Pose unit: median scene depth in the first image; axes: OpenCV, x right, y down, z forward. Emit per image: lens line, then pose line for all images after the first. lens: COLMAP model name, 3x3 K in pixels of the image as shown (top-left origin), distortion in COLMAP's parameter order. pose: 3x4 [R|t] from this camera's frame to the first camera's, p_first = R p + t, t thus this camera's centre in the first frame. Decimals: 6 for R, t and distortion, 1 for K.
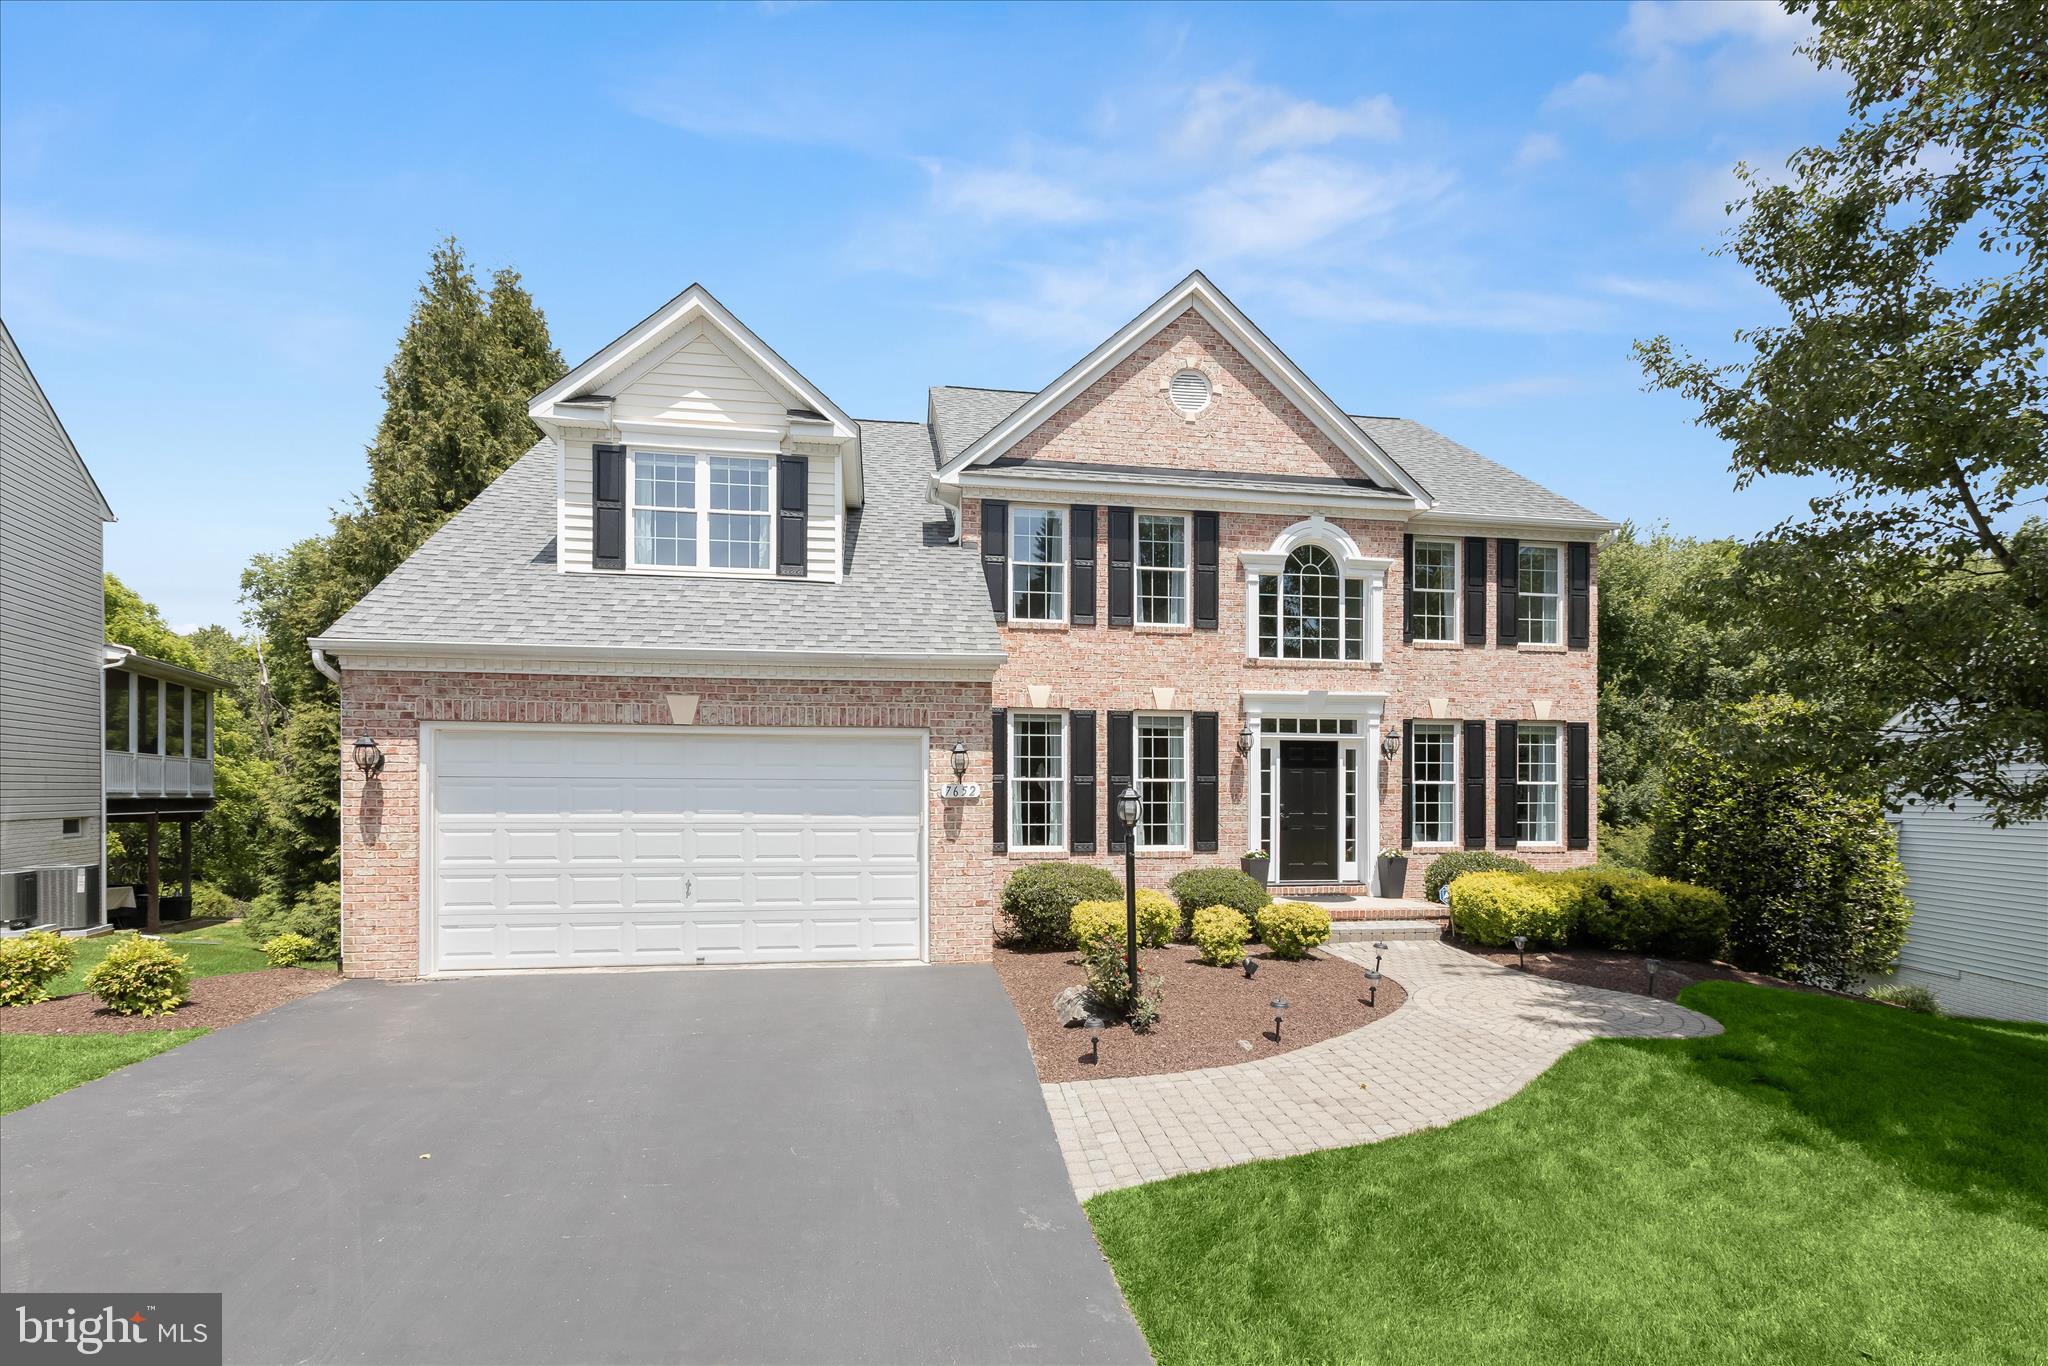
lens RADIAL K [[989.9, 0, 1028.7], [0, 989.9, 796.5], [0, 0, 1]] dist [-0.000167, 0.000023]
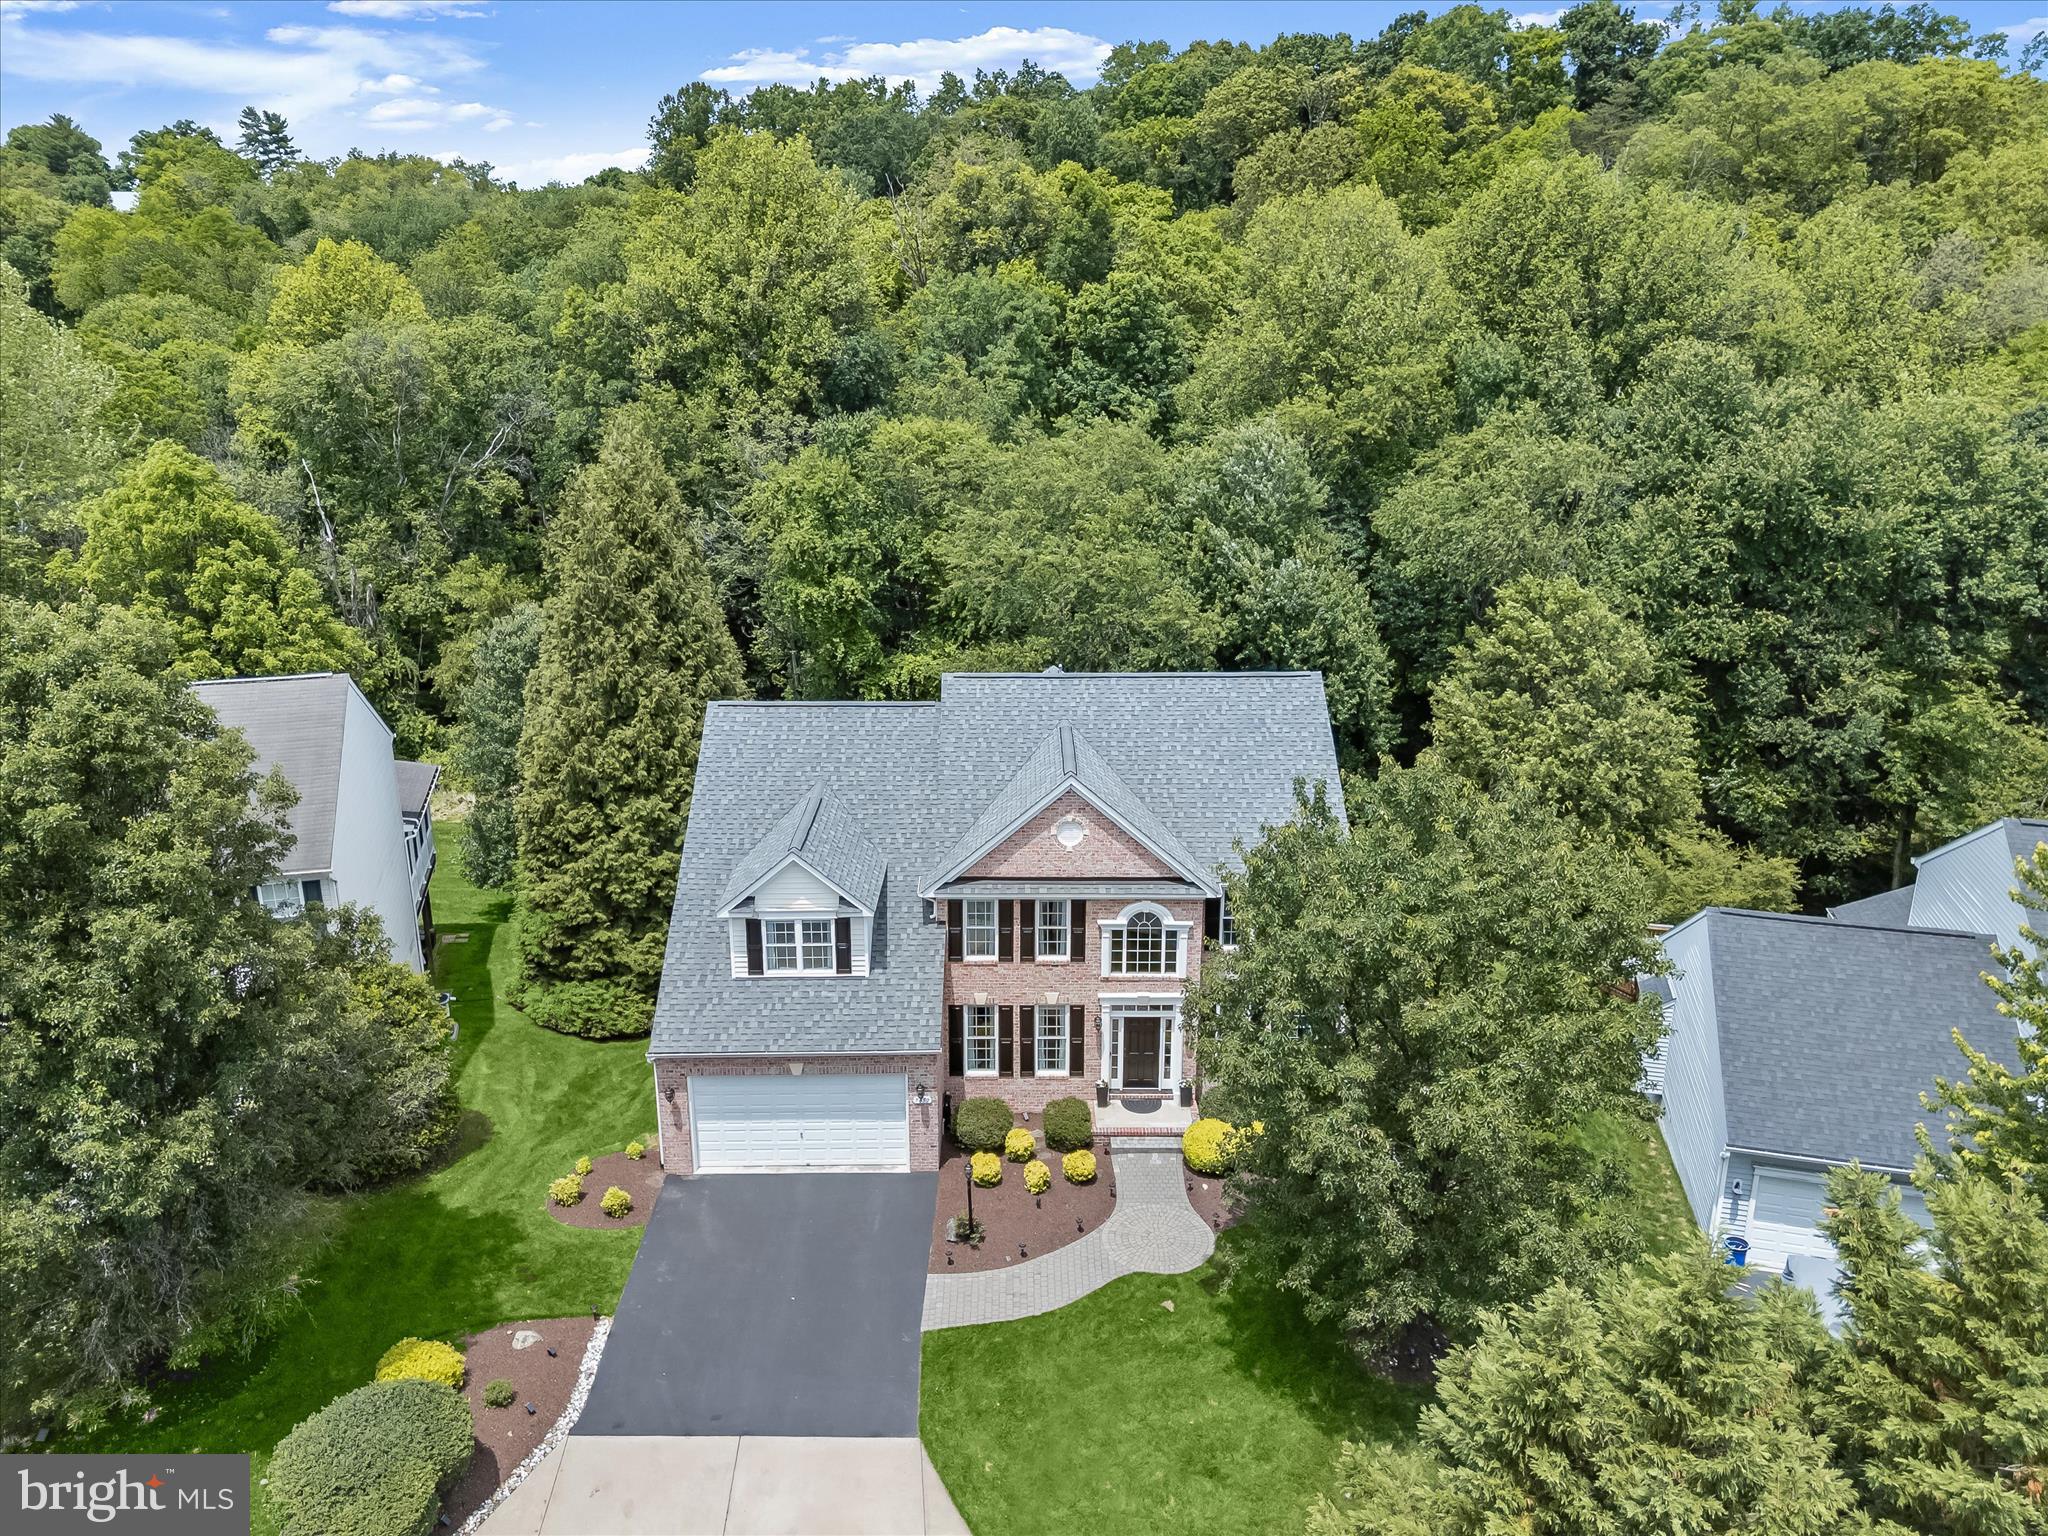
lens RADIAL K [[1500.7, 0, 1024.0], [0, 1500.7, 768.0], [0, 0, 1]] dist [0.067839, -0.071274]
pose [[0.989039, 0.045263, -0.140543, 0.443500], [-0.002509, 0.956868, 0.290511, -1.269425], [0.147631, -0.286974, 0.946494, -1.426019]]
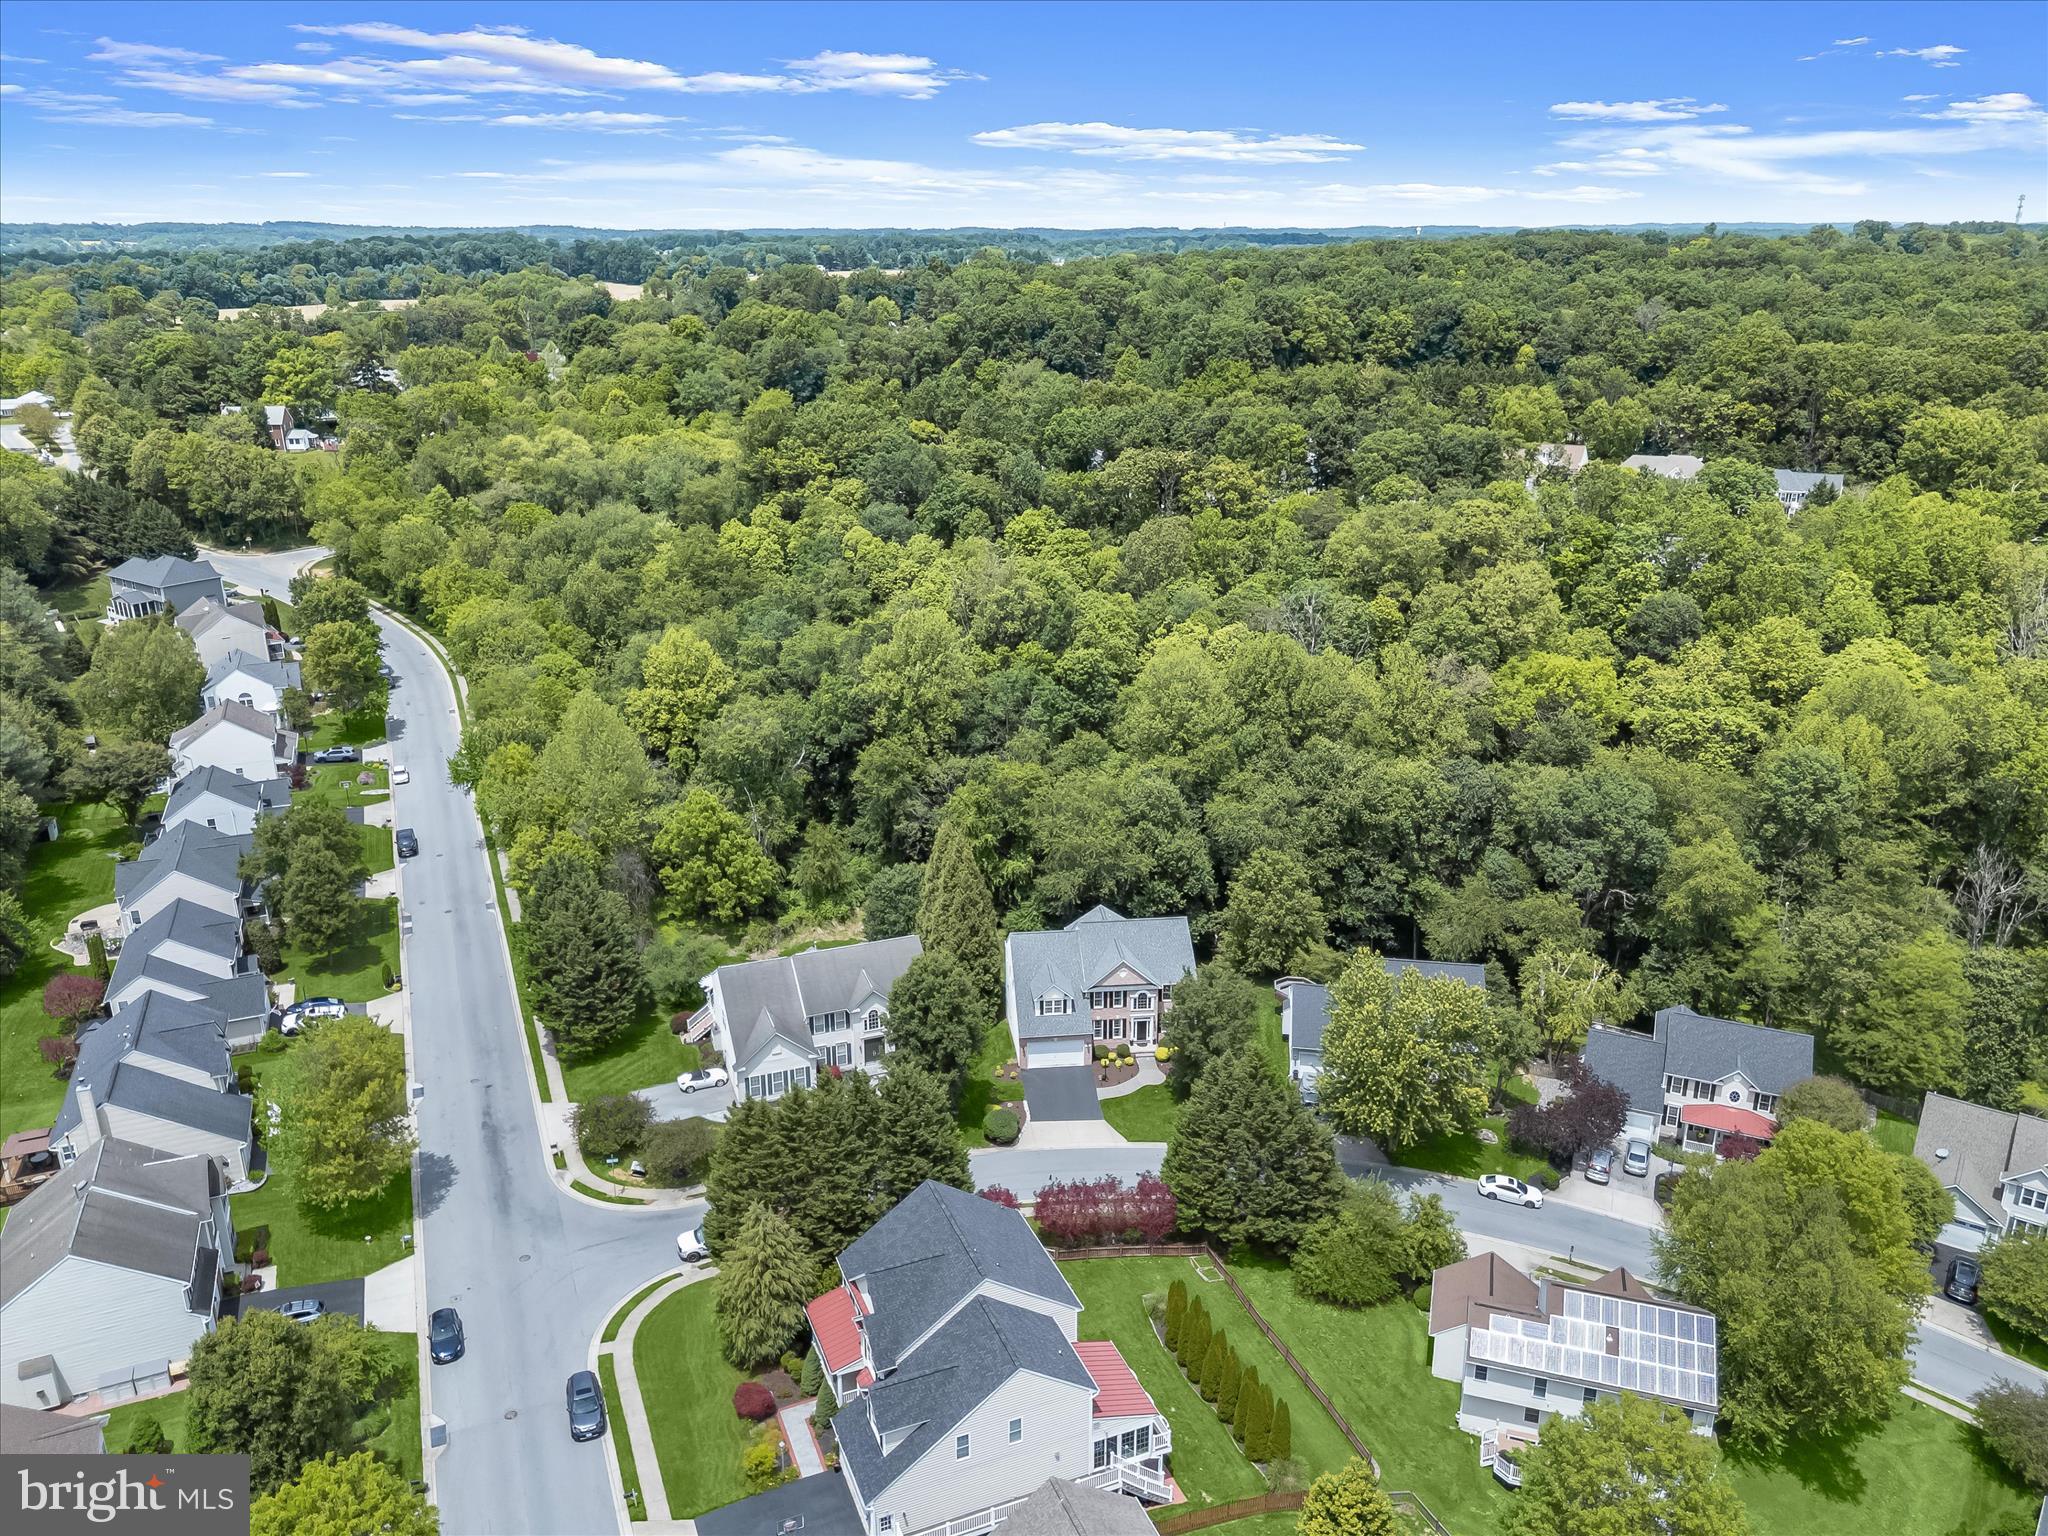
lens RADIAL K [[1500.7, 0, 1024.0], [0, 1500.7, 768.0], [0, 0, 1]] dist [0.067839, -0.071274]
pose [[0.998491, 0.013243, -0.053288, 0.026835], [0.003971, 0.950521, 0.310635, -4.668181], [0.054765, -0.310378, 0.949034, -7.794414]]
